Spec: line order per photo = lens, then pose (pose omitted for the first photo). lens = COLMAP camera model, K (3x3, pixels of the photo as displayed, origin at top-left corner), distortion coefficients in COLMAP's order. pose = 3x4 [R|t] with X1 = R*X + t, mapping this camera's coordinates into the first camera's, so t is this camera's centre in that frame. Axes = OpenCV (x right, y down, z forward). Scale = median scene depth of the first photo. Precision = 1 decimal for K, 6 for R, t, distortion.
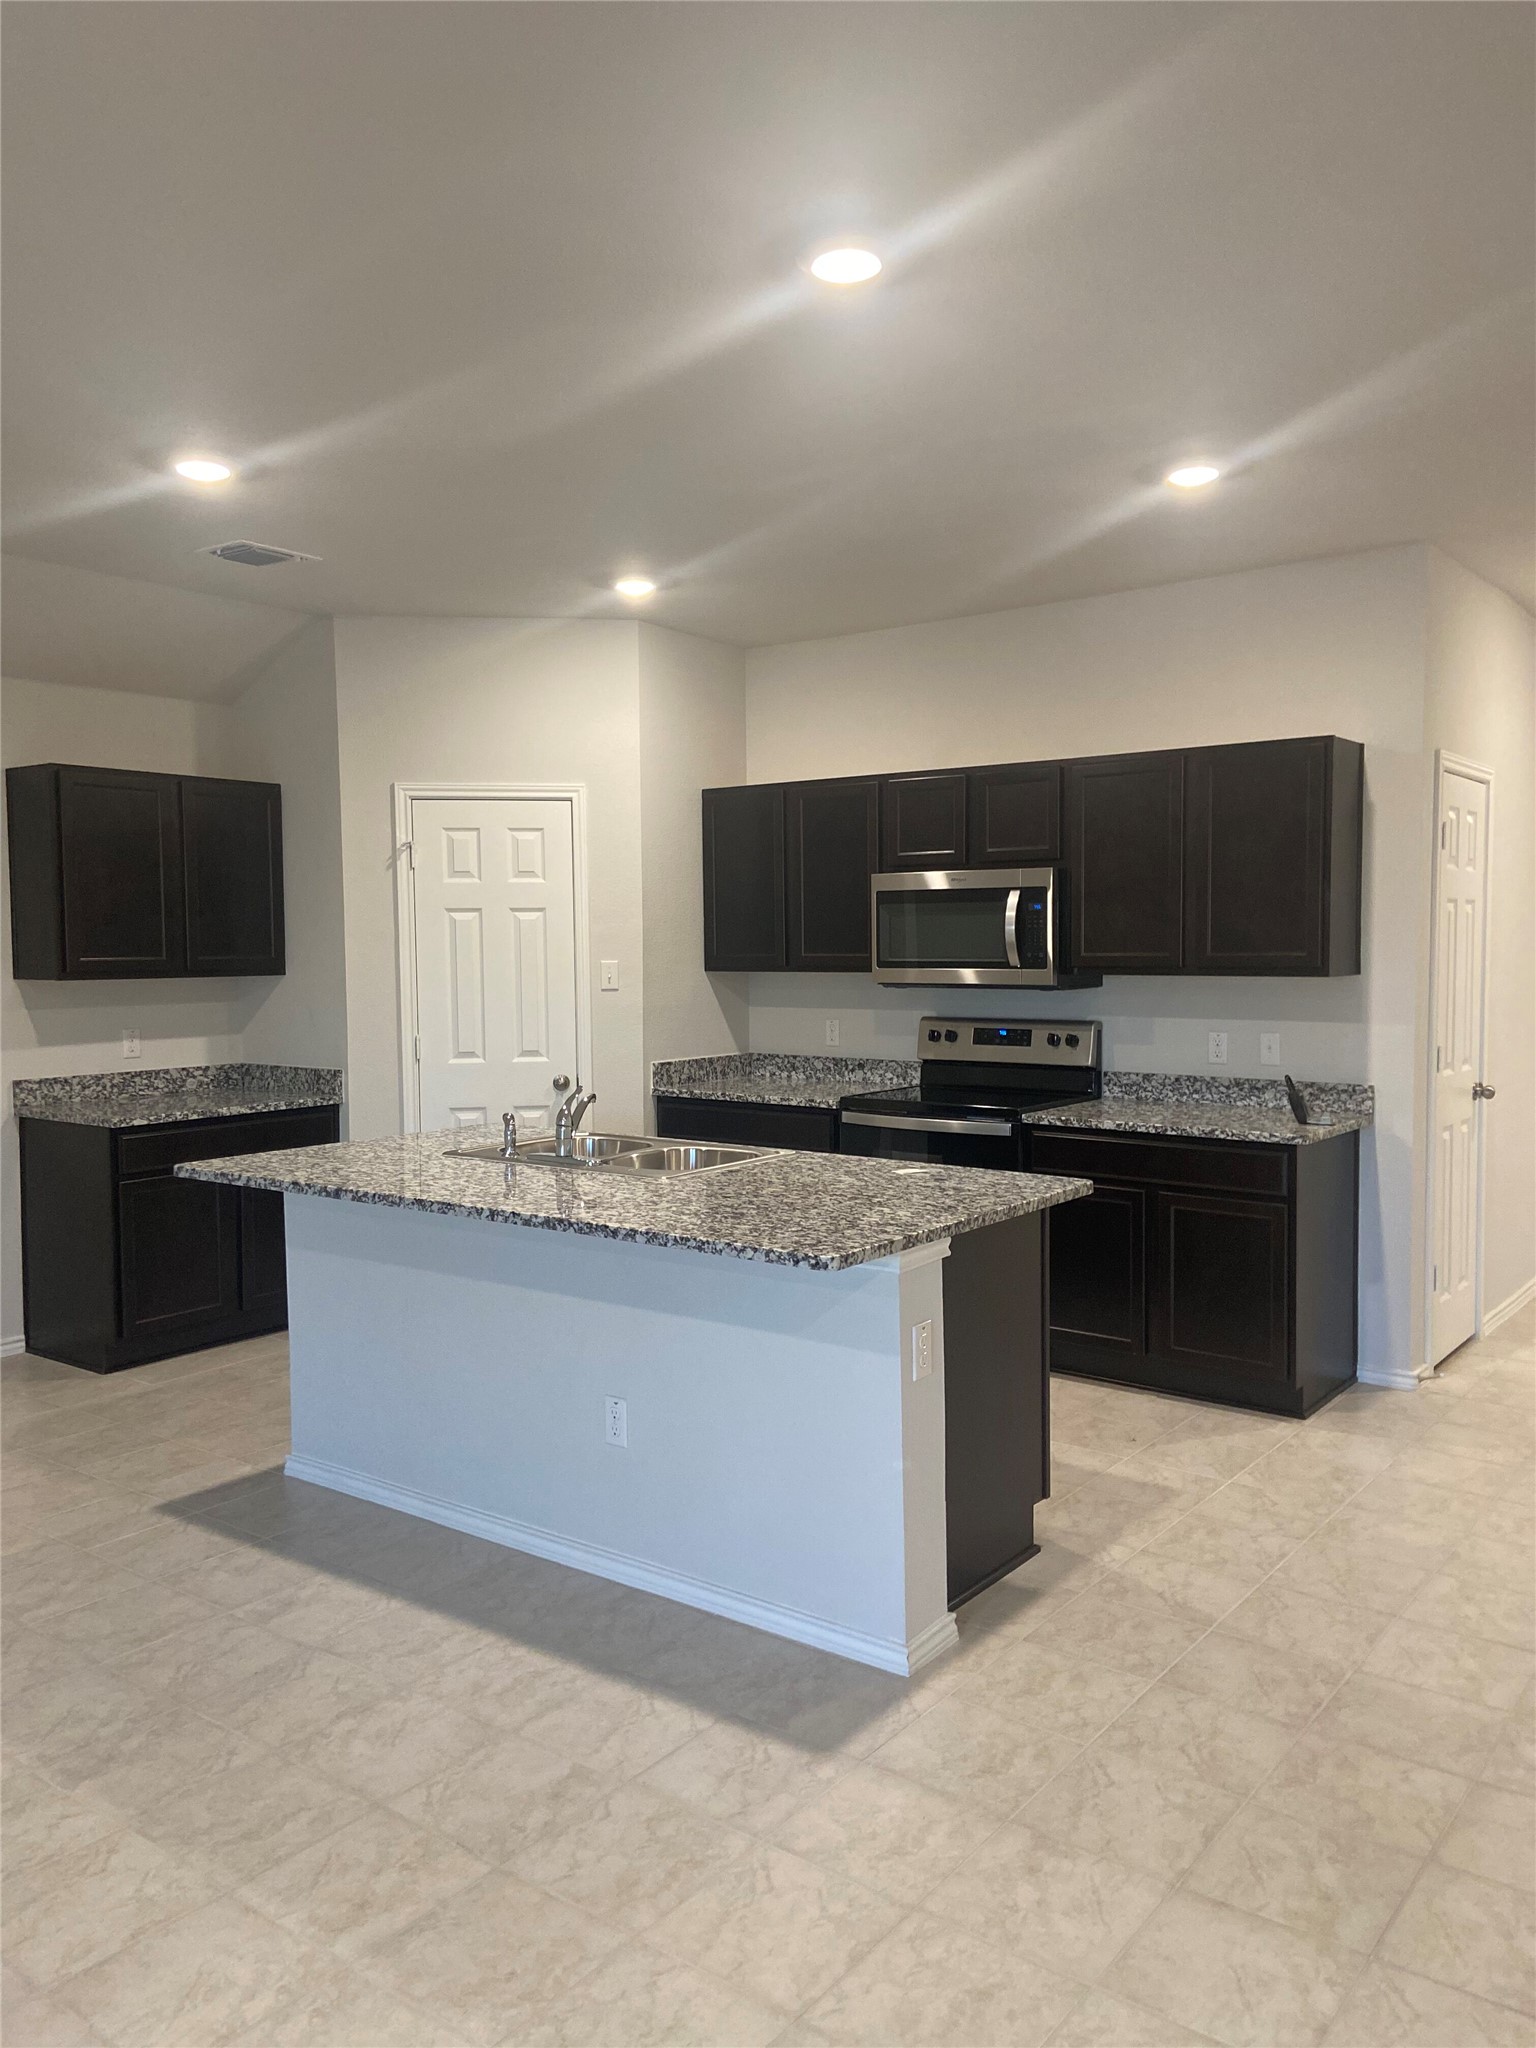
lens RADIAL K [[1526.5, 0, 774.6], [0, 1526.5, 1018.7], [0, 0, 1]] dist [0.055453, -0.027031]
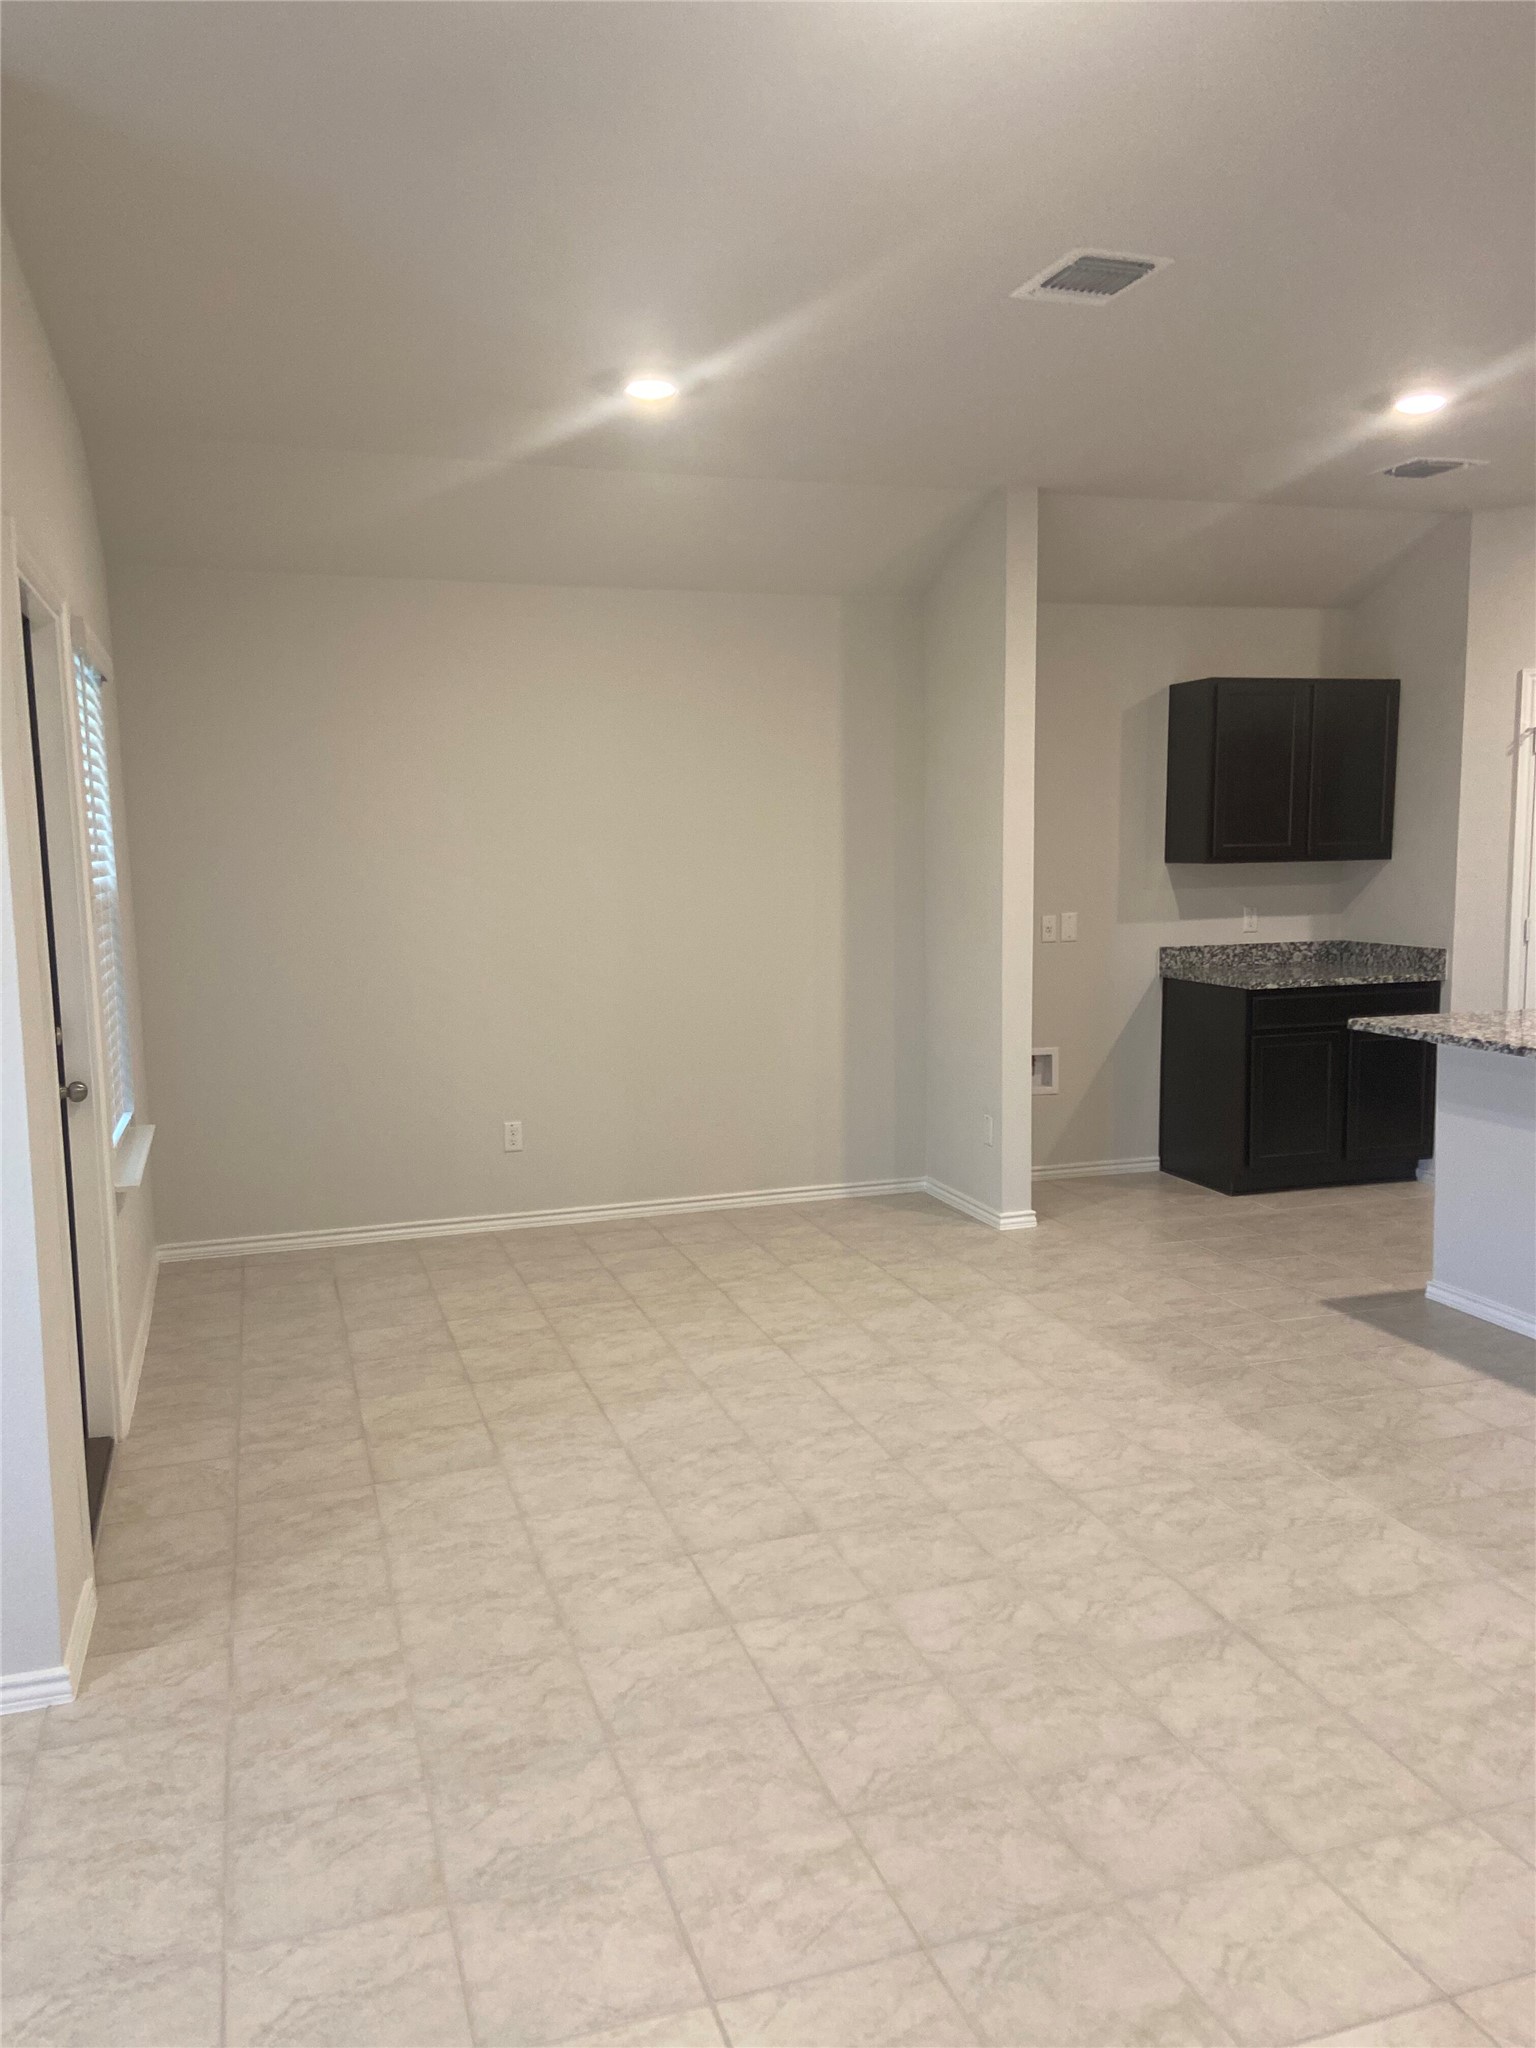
lens RADIAL K [[1526.5, 0, 759.3], [0, 1526.5, 1028.3], [0, 0, 1]] dist [0.055453, -0.027031]
pose [[0.825623, 0.065306, -0.560430, -0.079183], [-0.022462, 0.996296, 0.083005, 0.011251], [0.563775, -0.055943, 0.824032, -0.169430]]
